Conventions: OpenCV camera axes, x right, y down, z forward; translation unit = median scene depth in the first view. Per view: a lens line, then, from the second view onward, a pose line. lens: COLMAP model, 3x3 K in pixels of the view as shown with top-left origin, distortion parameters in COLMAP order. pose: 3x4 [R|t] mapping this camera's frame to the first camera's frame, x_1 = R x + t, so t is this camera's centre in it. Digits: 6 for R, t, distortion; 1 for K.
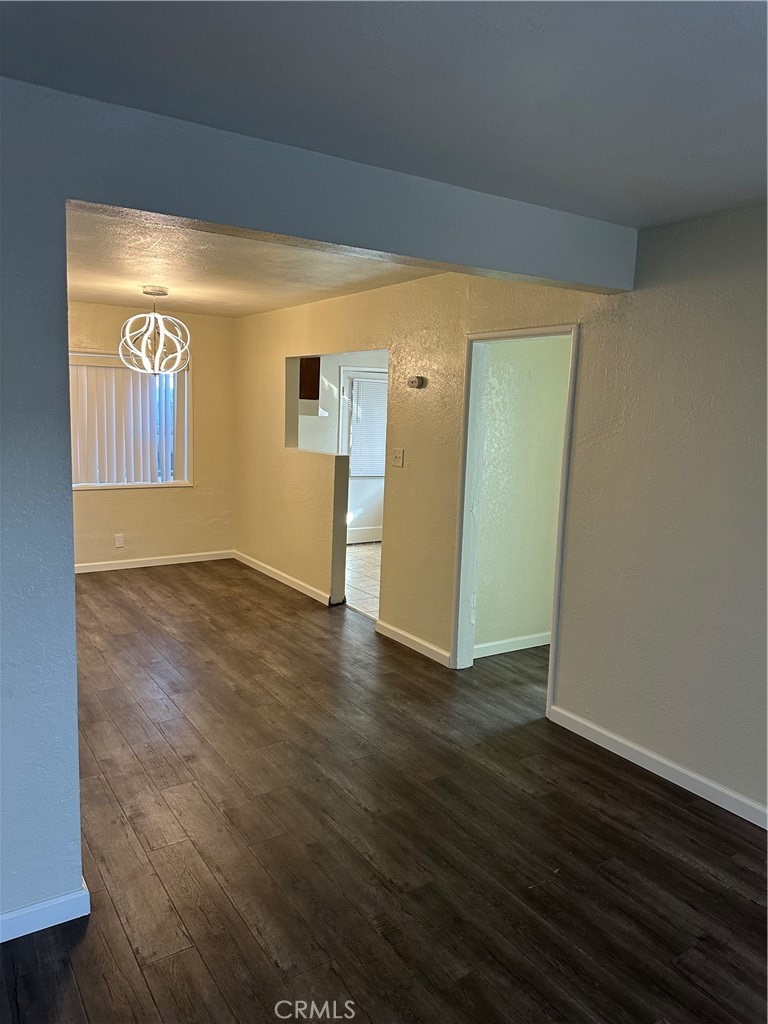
lens RADIAL K [[734.2, 0, 407.3], [0, 734.2, 494.1], [0, 0, 1]] dist [0.140154, -0.272139]
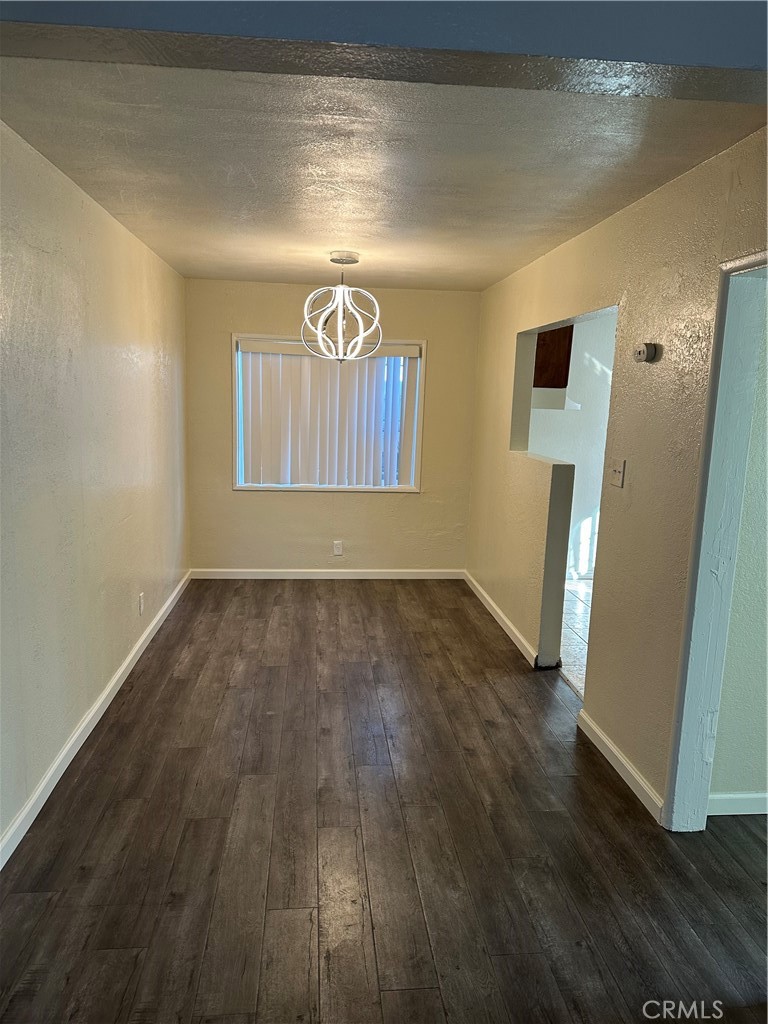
lens RADIAL K [[732.8, 0, 374.0], [0, 732.8, 507.9], [0, 0, 1]] dist [0.058386, -0.095845]
pose [[0.868388, 0.066598, -0.491392, 0.113340], [-0.055241, 0.997765, 0.037604, -0.028632], [0.492798, -0.005510, 0.870126, 0.304028]]
